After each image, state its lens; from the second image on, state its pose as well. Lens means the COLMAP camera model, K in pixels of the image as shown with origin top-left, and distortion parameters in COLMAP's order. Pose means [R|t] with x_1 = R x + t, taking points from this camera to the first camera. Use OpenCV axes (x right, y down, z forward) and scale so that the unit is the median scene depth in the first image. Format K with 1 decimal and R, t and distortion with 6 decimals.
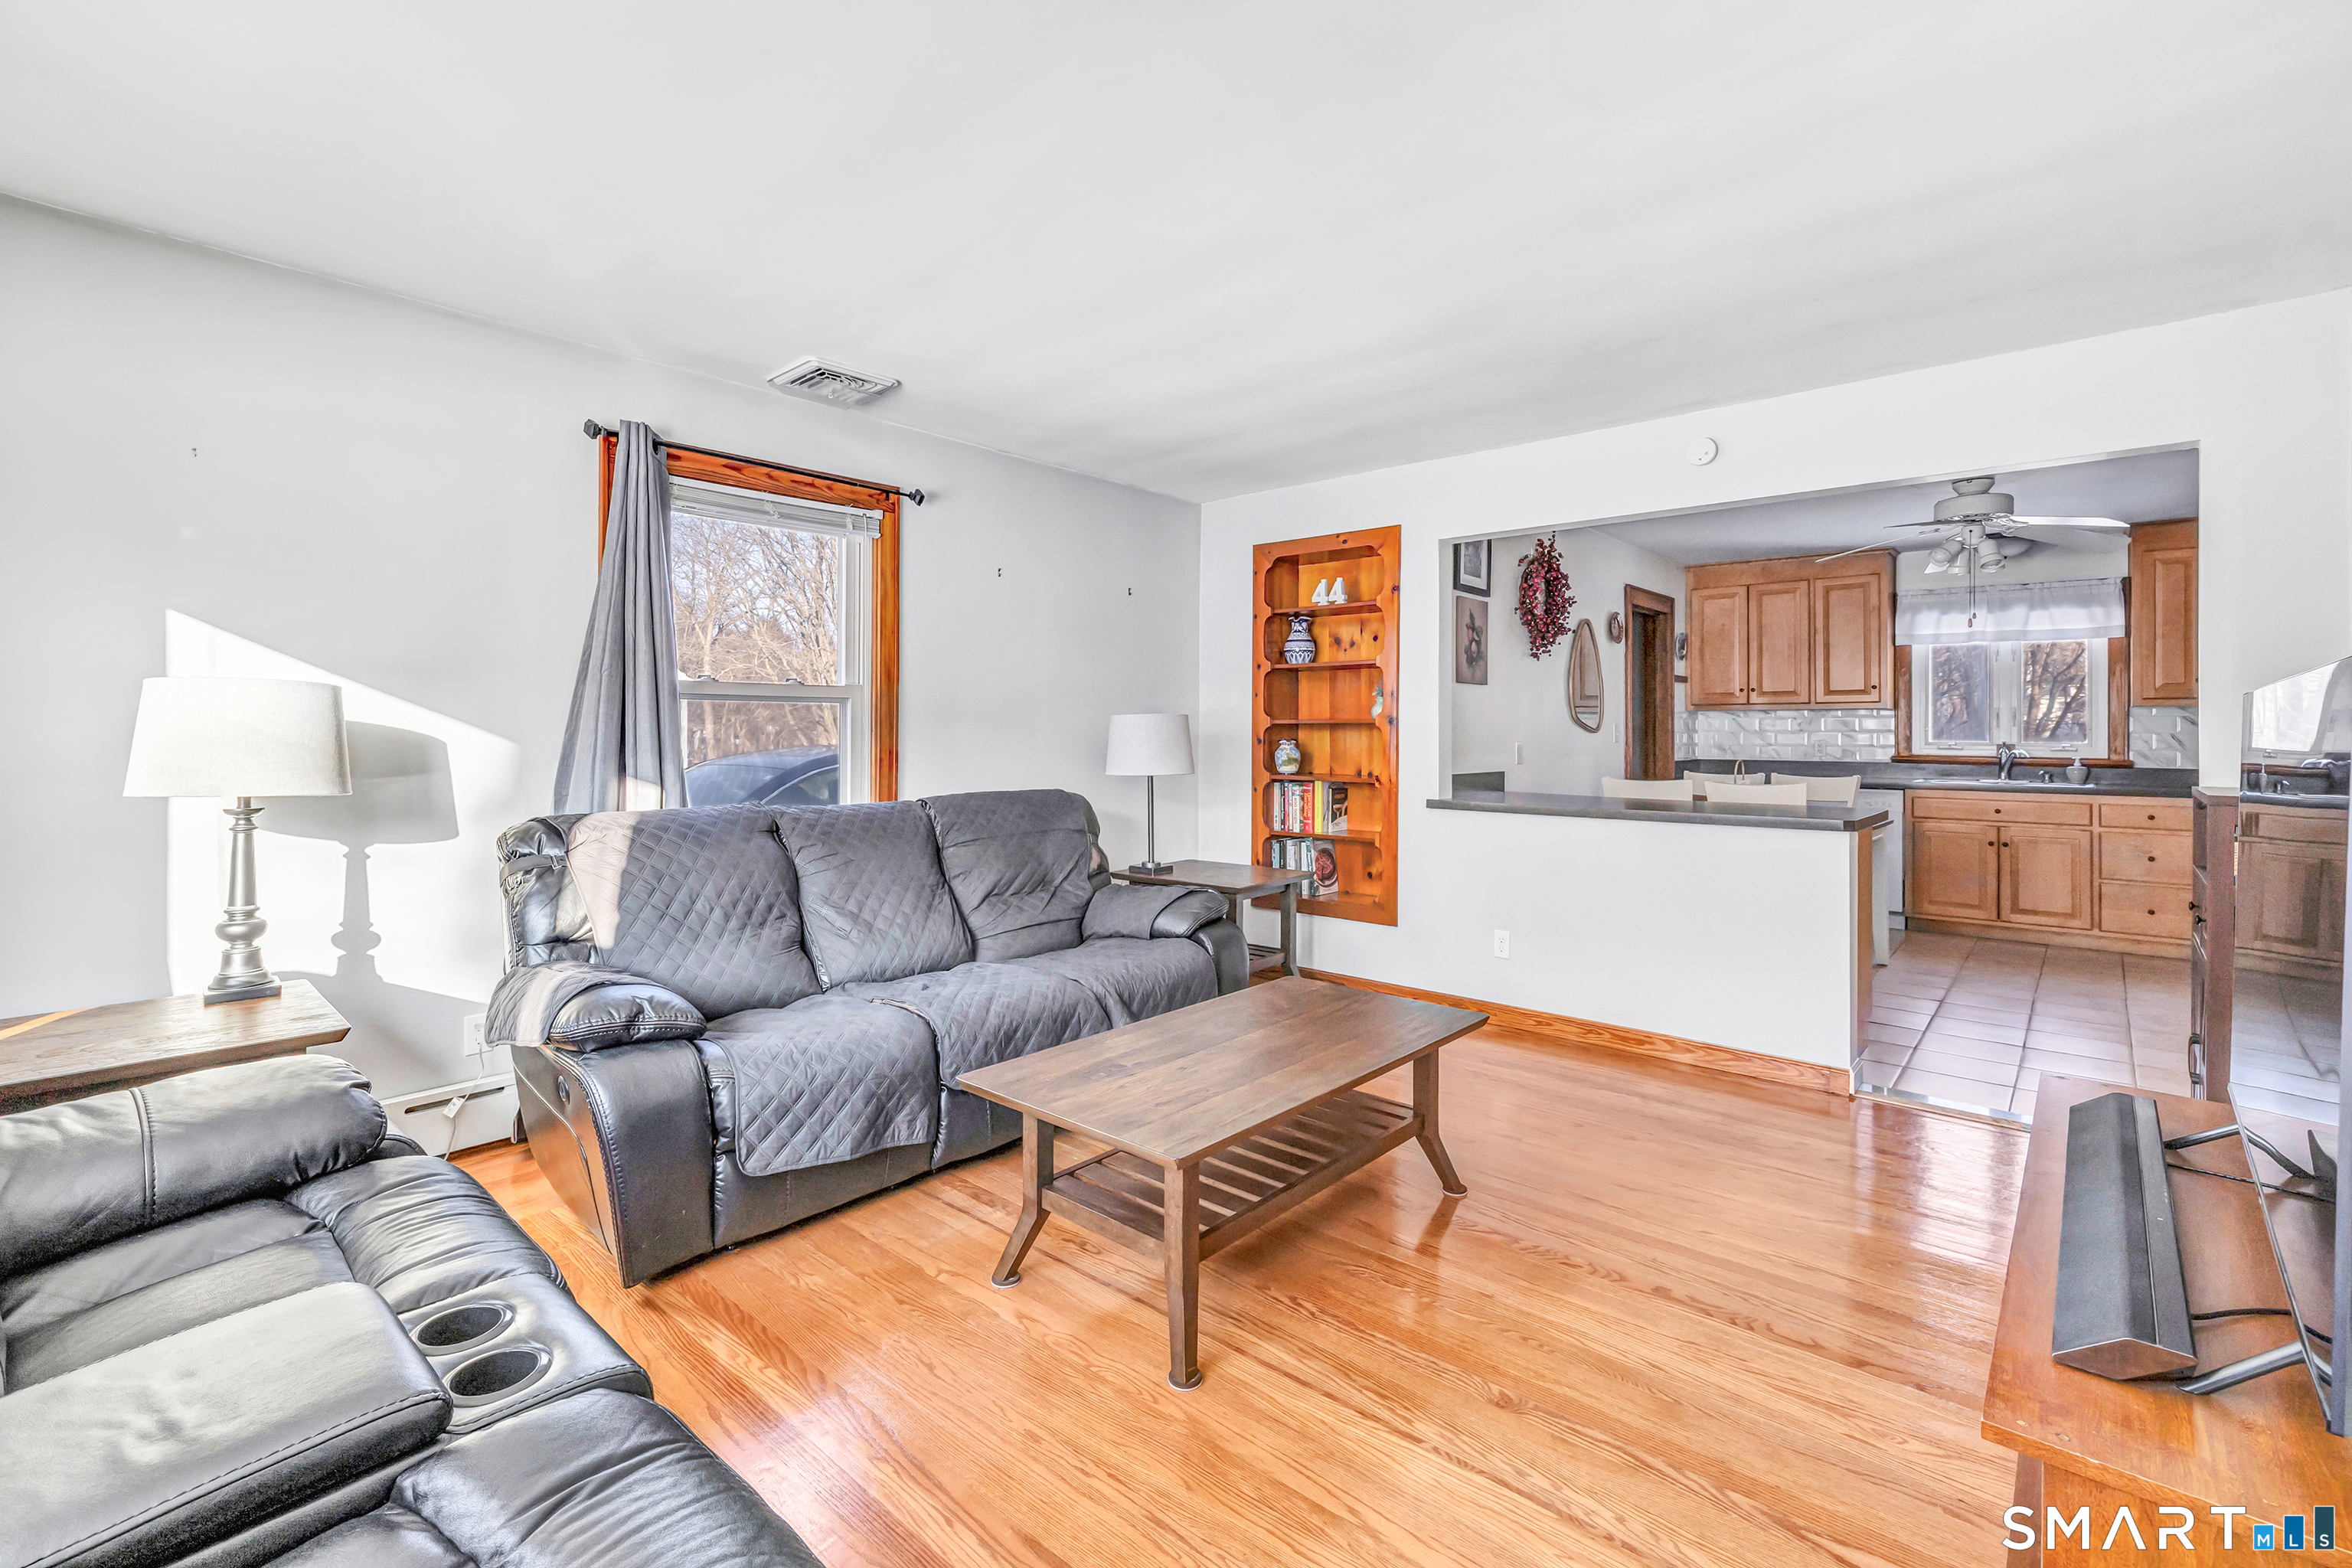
lens RADIAL K [[1019.9, 0, 1160.9], [0, 1019.9, 723.0], [0, 0, 1]] dist [-0.000474, -0.000150]
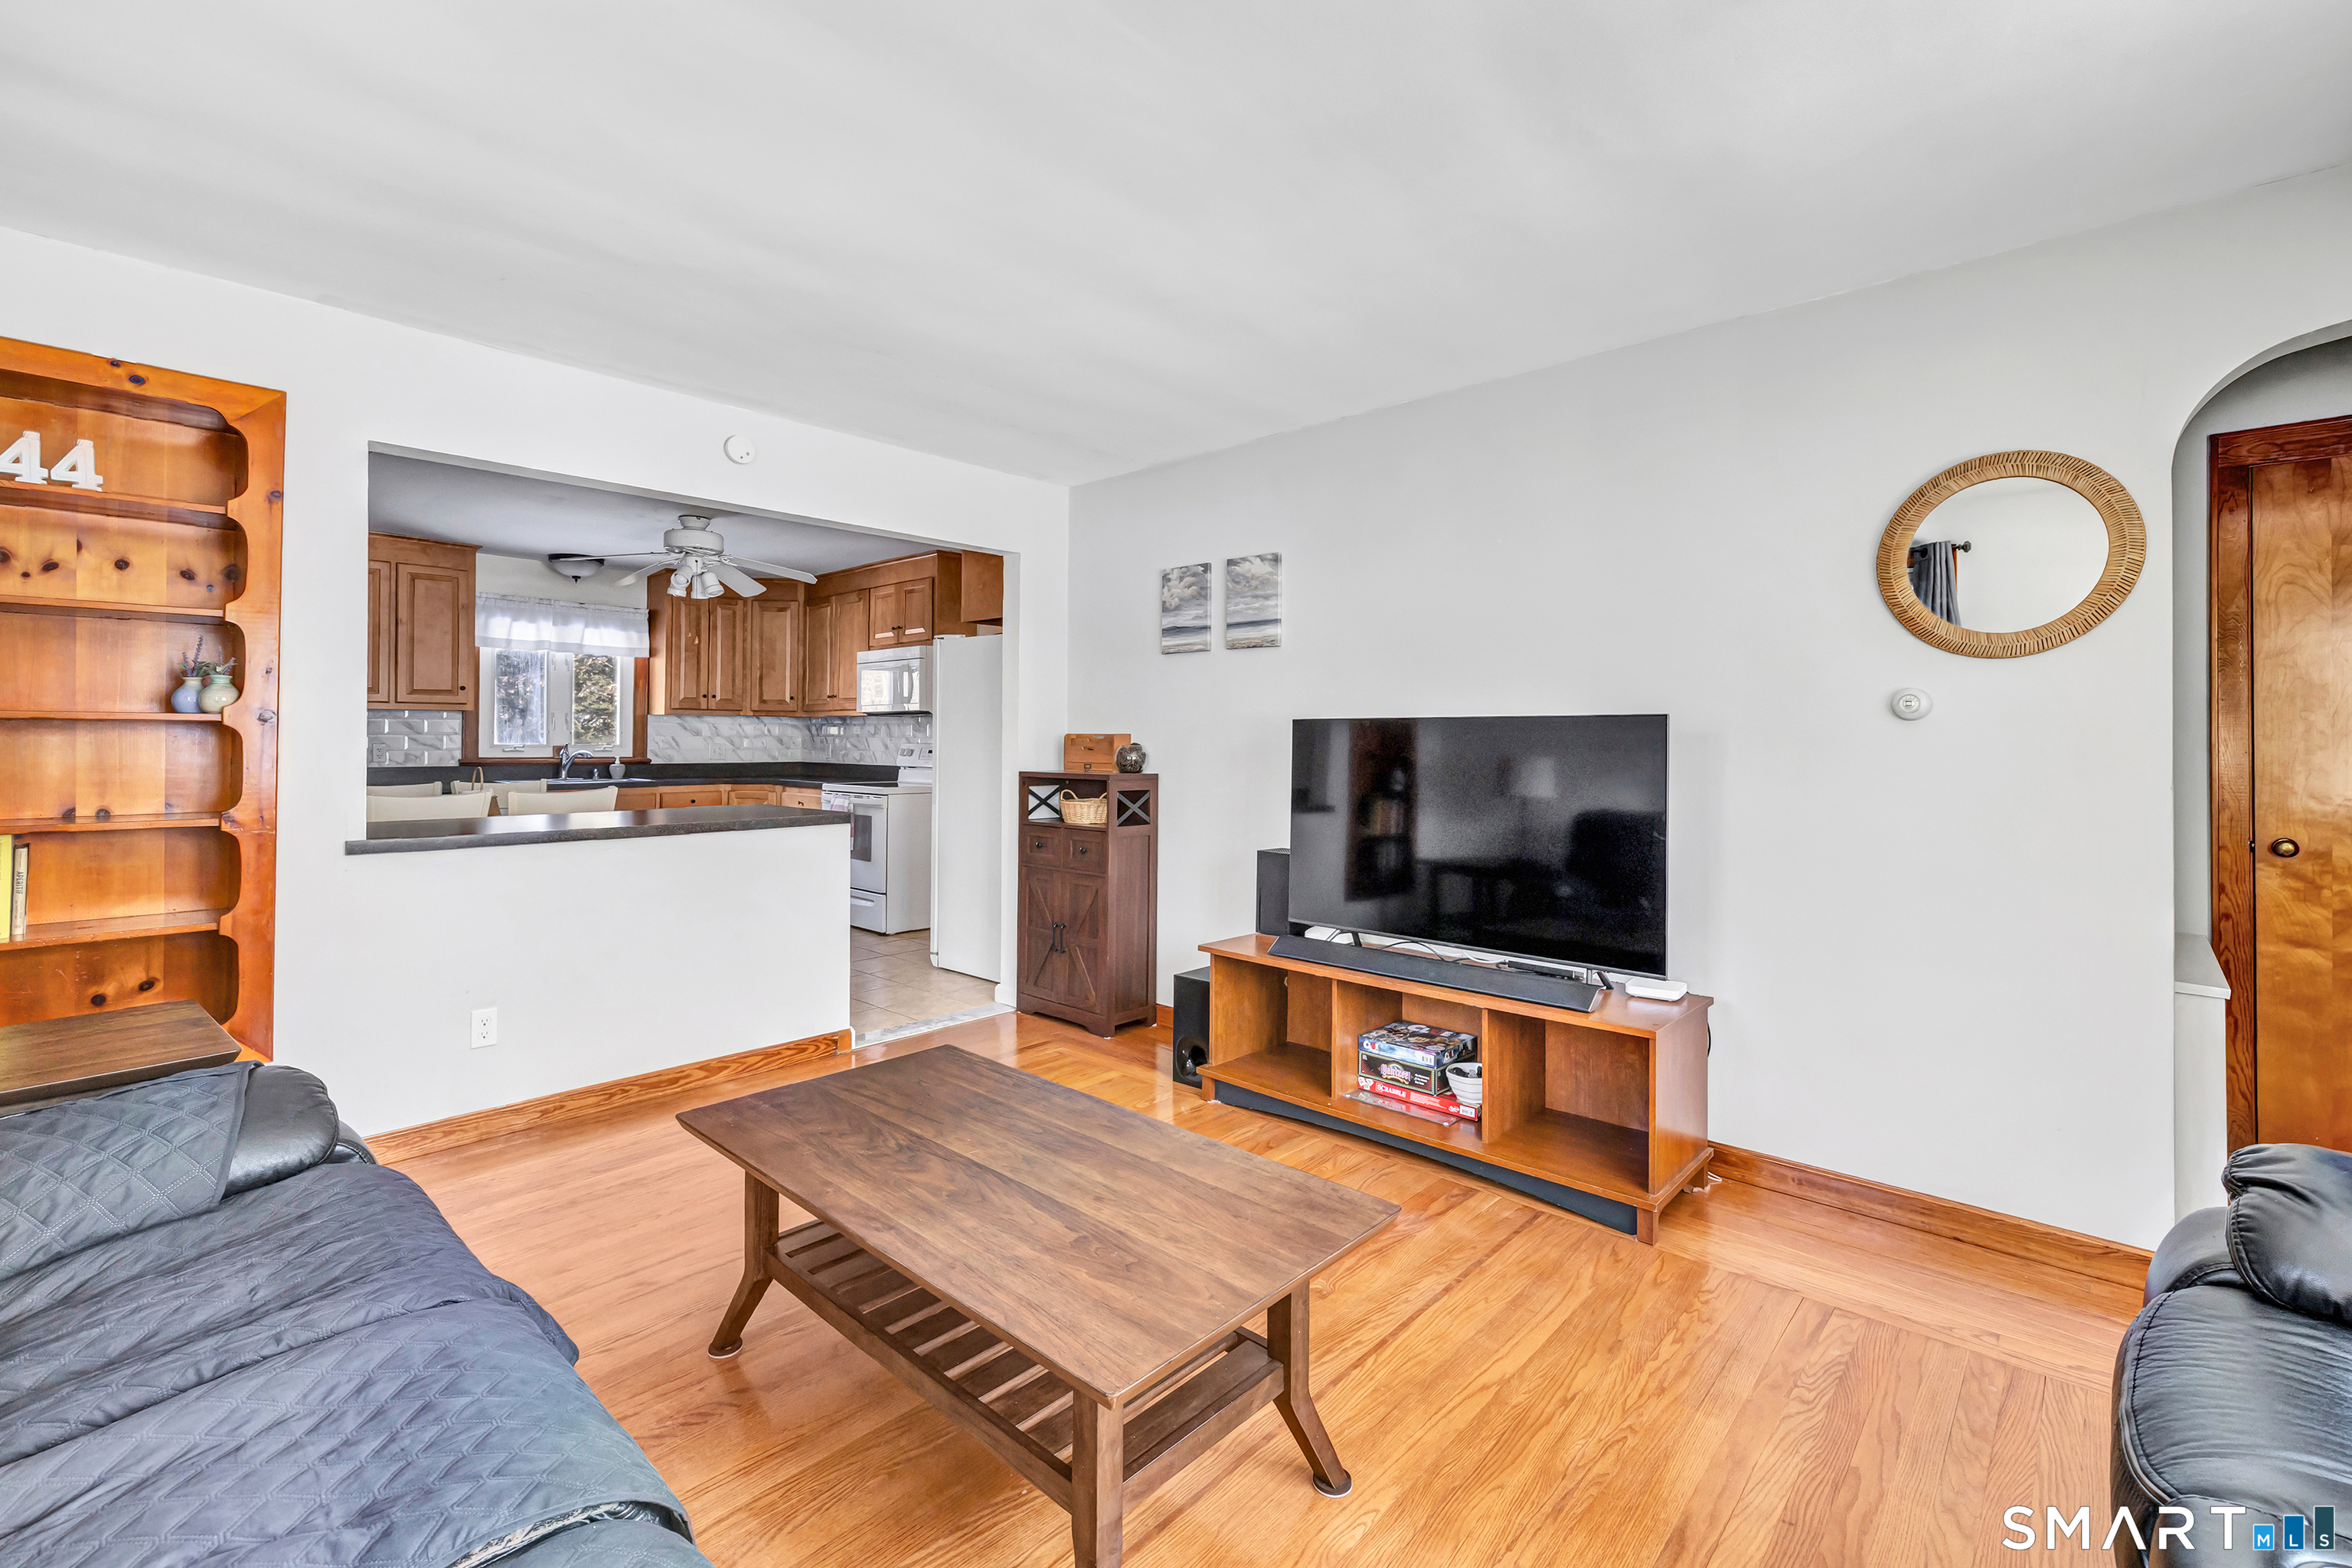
lens RADIAL K [[1019.9, 0, 1160.9], [0, 1019.9, 723.0], [0, 0, 1]] dist [-0.000474, -0.000150]
pose [[0.026613, 0.011981, 0.999574, -0.256454], [-0.010264, 0.999879, -0.011712, 0.002143], [-0.999593, -0.009948, 0.026733, 0.337071]]
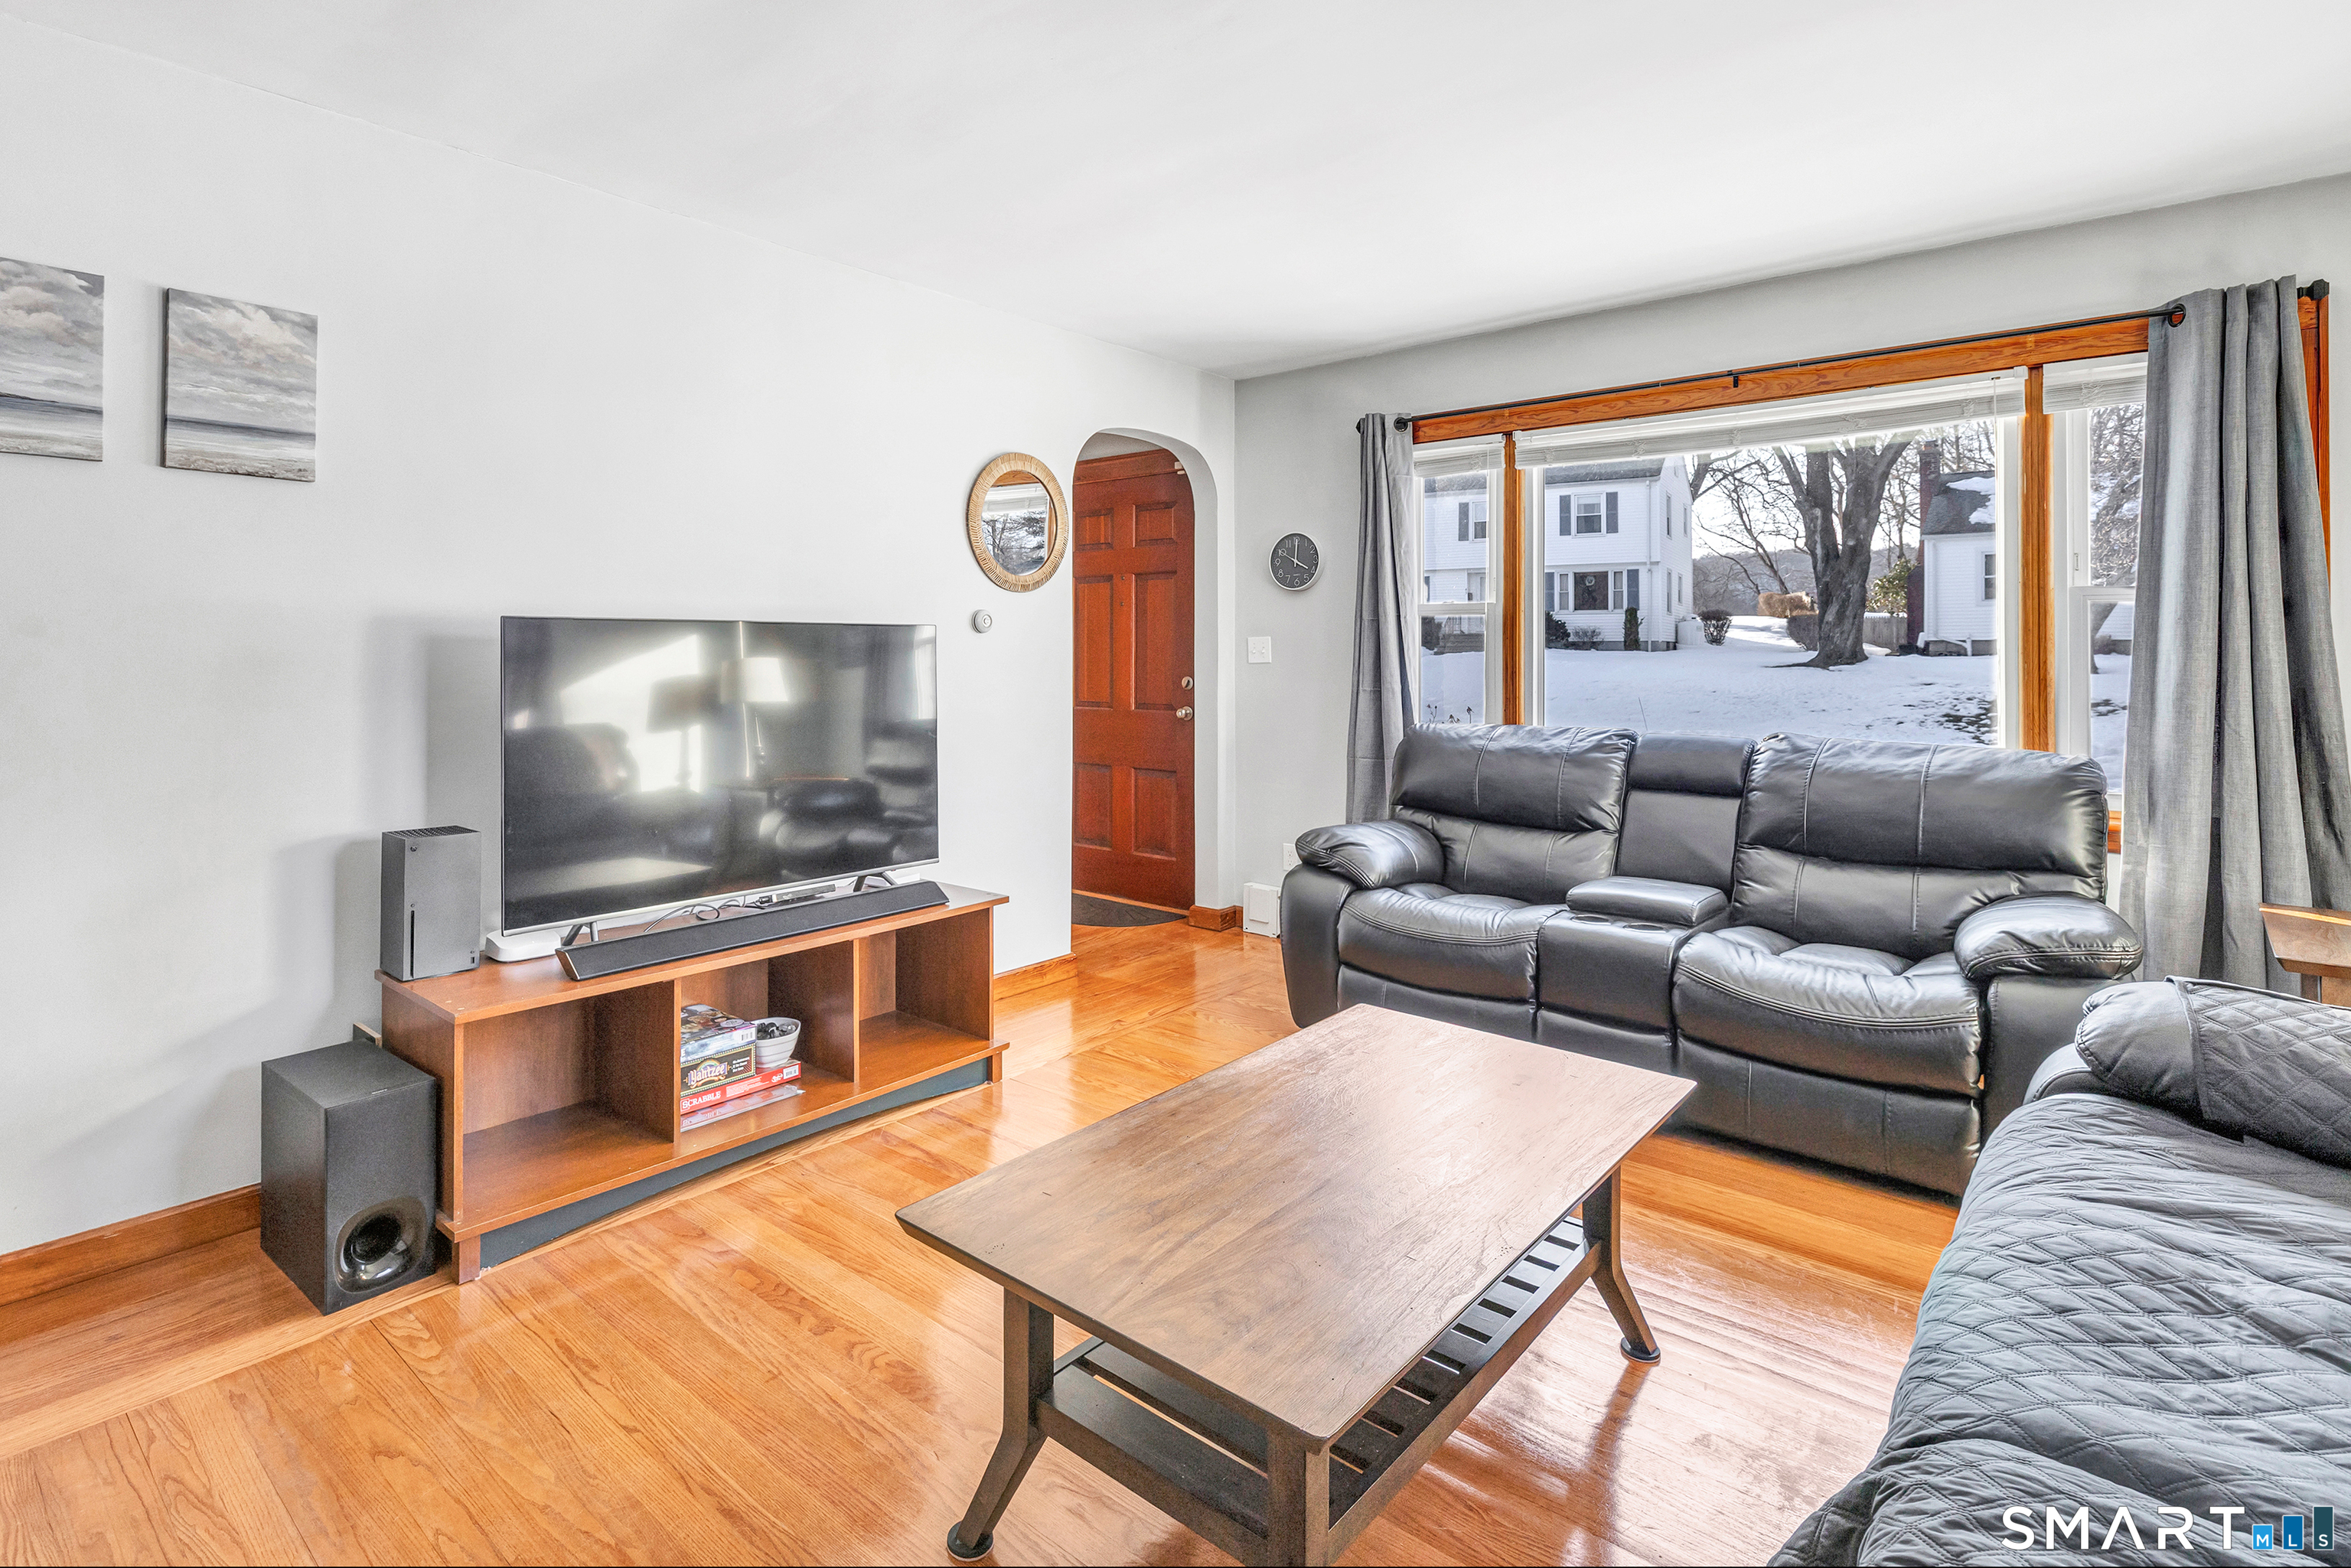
lens RADIAL K [[1157.7, 0, 1173.6], [0, 1157.7, 624.5], [0, 0, 1]] dist [0.000726, 0.000163]
pose [[-0.999776, -0.002814, -0.020958, 0.116941], [-0.002236, 0.999618, -0.027564, 0.007062], [0.021027, -0.027511, -0.999400, 0.723647]]
